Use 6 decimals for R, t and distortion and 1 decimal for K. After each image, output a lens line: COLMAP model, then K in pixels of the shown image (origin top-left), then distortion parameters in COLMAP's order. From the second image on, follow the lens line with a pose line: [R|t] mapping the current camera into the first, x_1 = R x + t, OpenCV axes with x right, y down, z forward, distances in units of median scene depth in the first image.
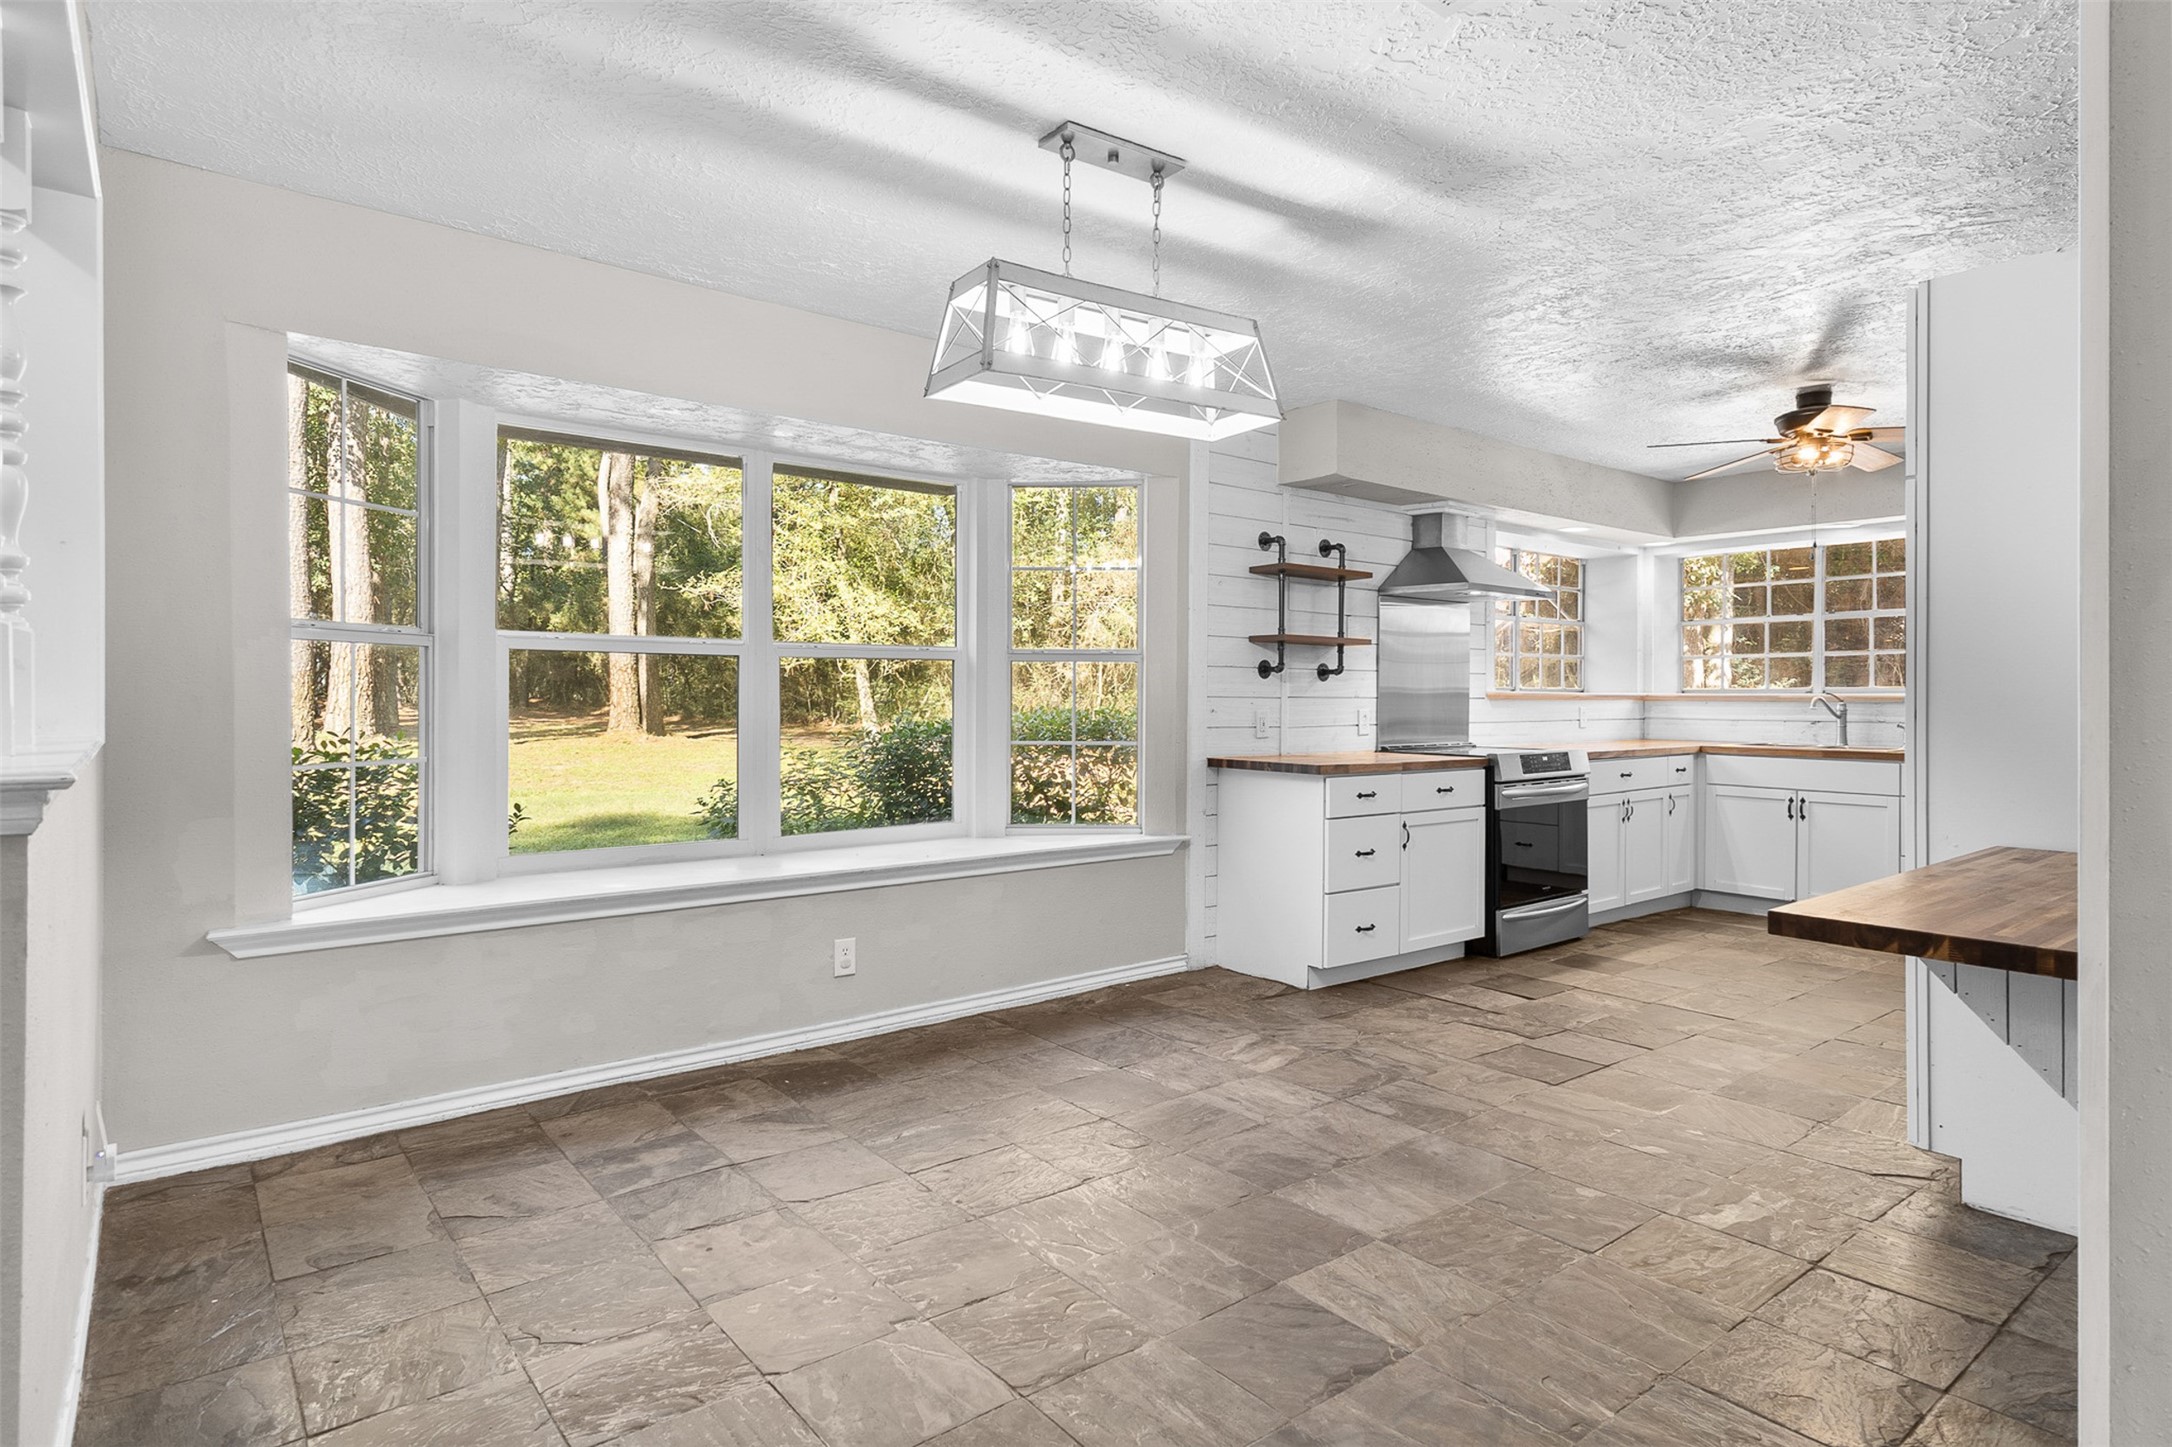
lens RADIAL K [[1166.8, 0, 1084.9], [0, 1166.8, 698.5], [0, 0, 1]] dist [0.021762, -0.001941]
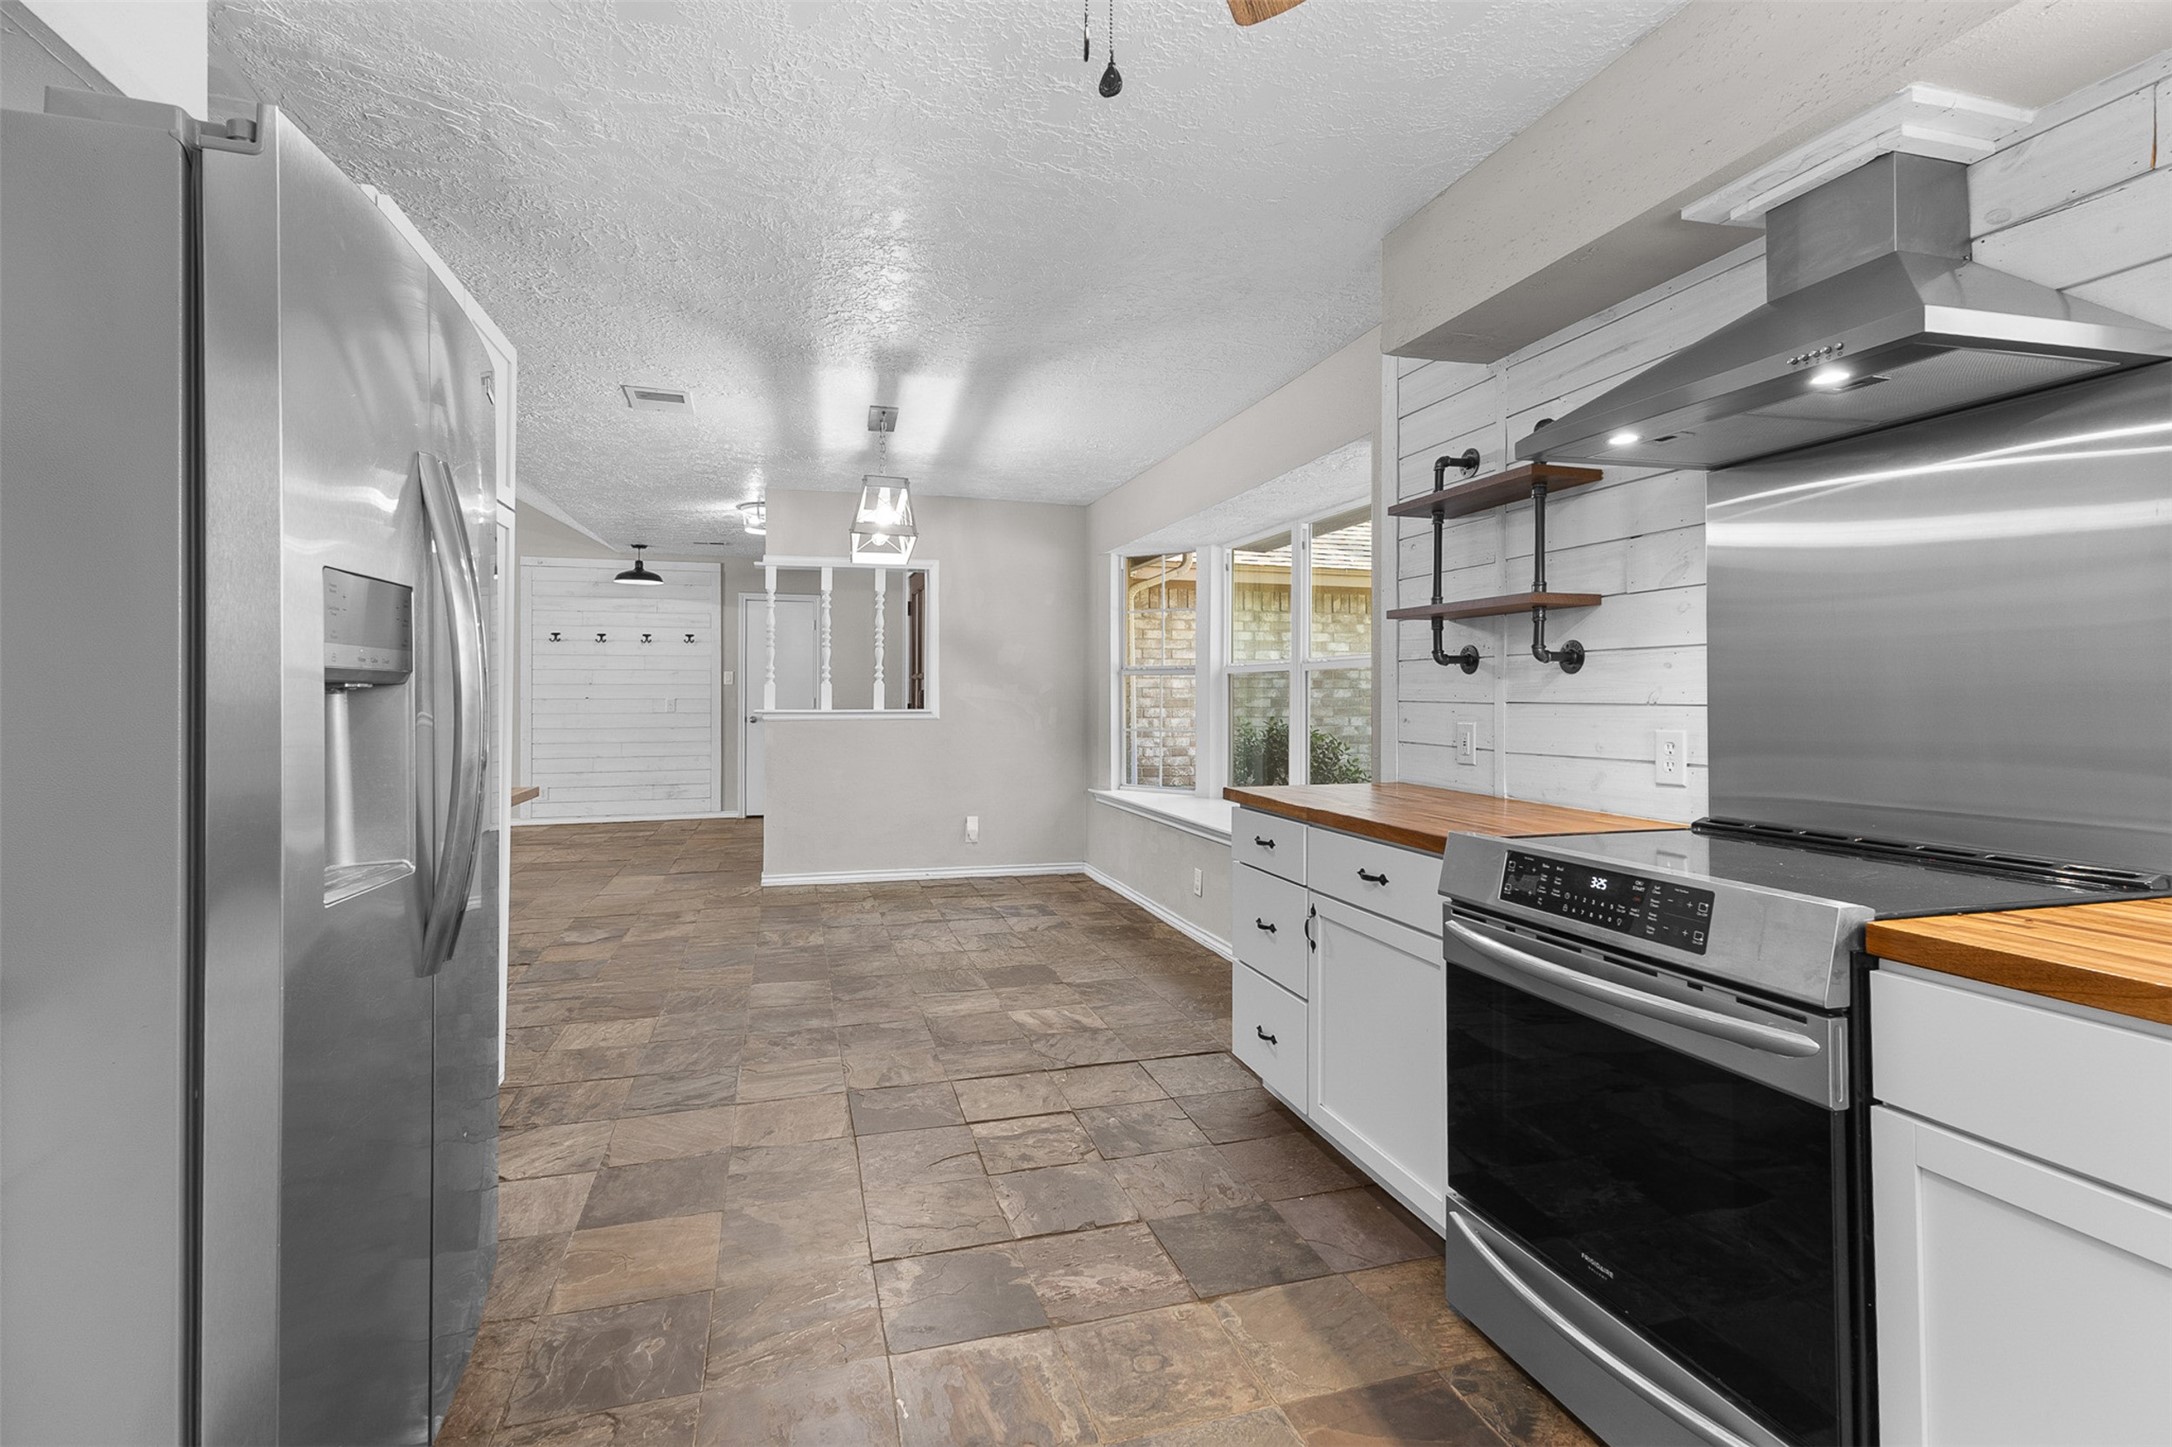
lens RADIAL K [[1008.1, 0, 1089.2], [0, 1008.1, 685.8], [0, 0, 1]] dist [0.000545, -0.000100]
pose [[-0.370645, -0.014385, -0.928663, 0.788764], [-0.005503, 0.999897, -0.013293, -0.001885], [0.928758, 0.000183, -0.370686, 1.060498]]
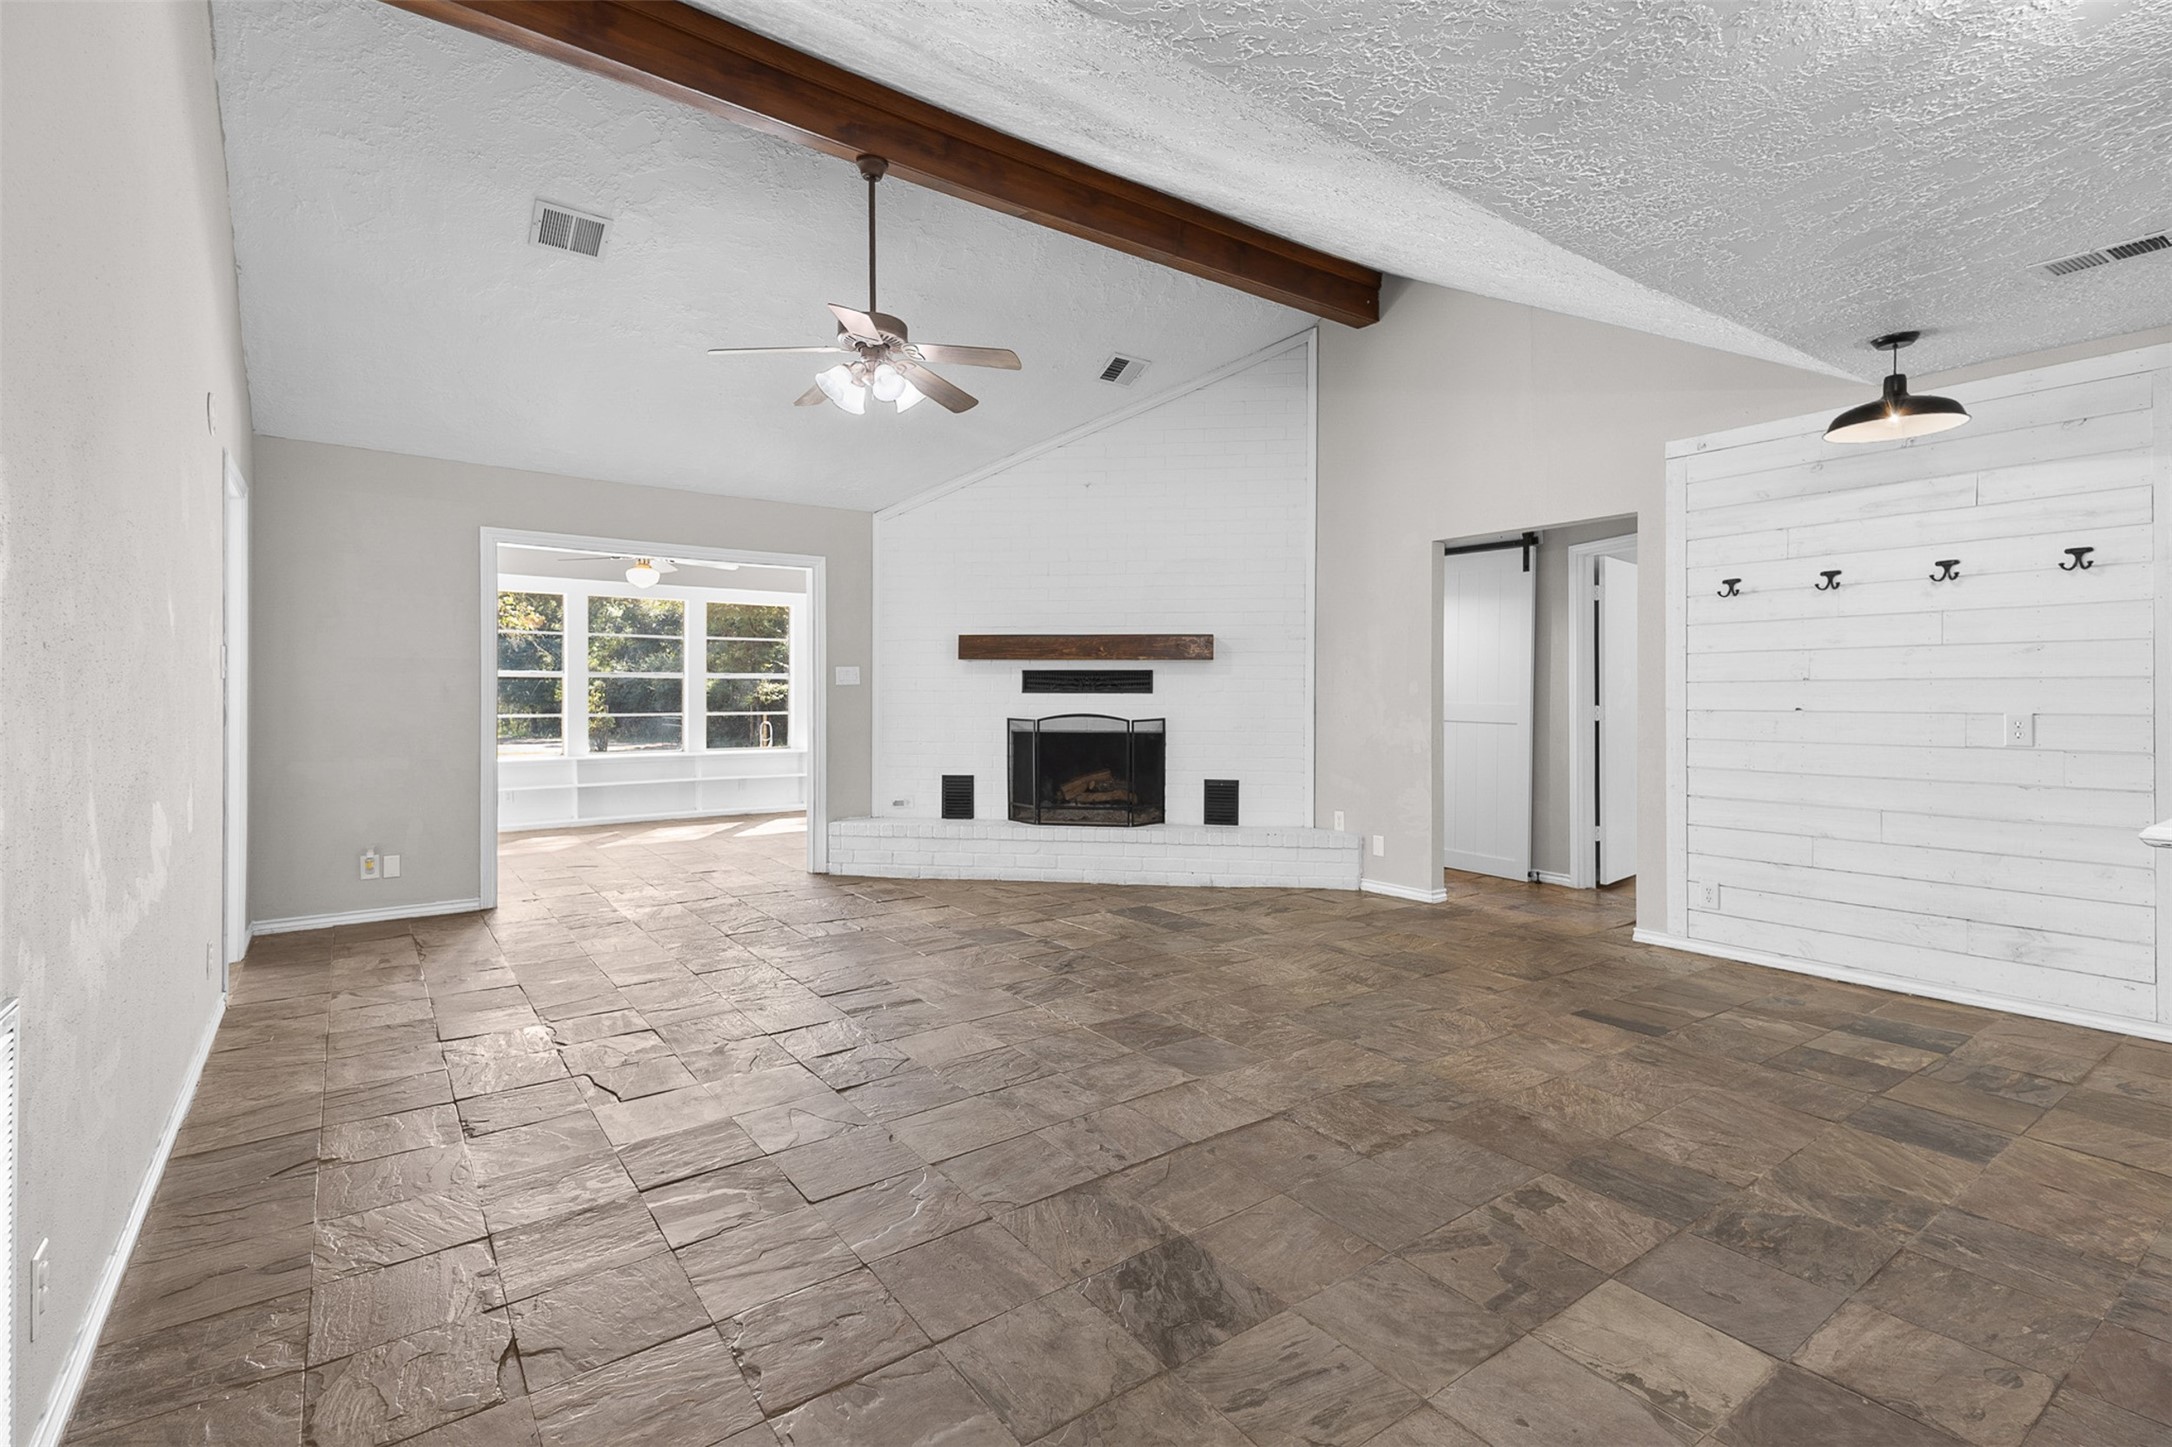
lens RADIAL K [[1018.8, 0, 1095.1], [0, 1018.8, 697.6], [0, 0, 1]] dist [0.021885, -0.001120]
pose [[-0.999494, -0.006384, 0.031150, 0.008112], [-0.006204, 0.999963, 0.005875, -0.010844], [-0.031186, 0.005679, -0.999497, 0.443353]]
